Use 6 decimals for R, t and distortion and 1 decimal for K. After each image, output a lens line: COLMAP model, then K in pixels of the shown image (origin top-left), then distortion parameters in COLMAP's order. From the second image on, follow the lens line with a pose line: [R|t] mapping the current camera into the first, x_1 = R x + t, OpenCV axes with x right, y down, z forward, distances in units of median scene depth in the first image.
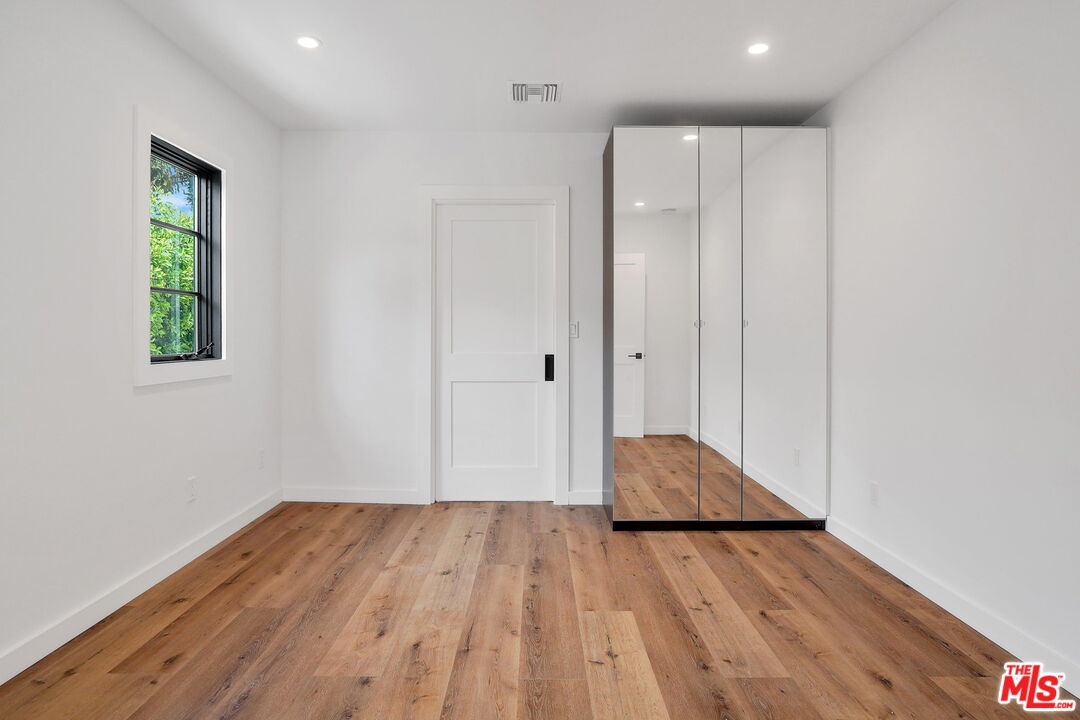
lens RADIAL K [[650.2, 0, 550.0], [0, 650.2, 343.6], [0, 0, 1]] dist [-0.046891, 0.049561]
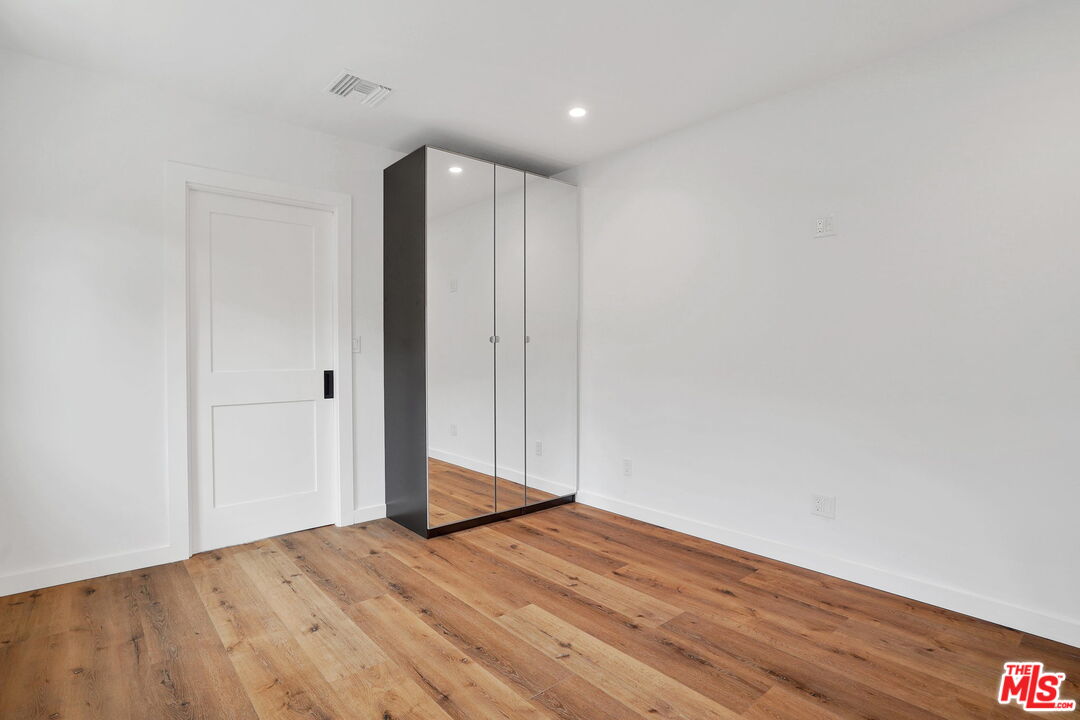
lens RADIAL K [[554.0, 0, 552.9], [0, 554.0, 361.5], [0, 0, 1]] dist [-0.053808, 0.029158]
pose [[0.740502, -0.014533, 0.671898, -0.392511], [0.010342, 0.999894, 0.010229, -0.001325], [-0.671975, -0.000625, 0.740573, 0.250156]]
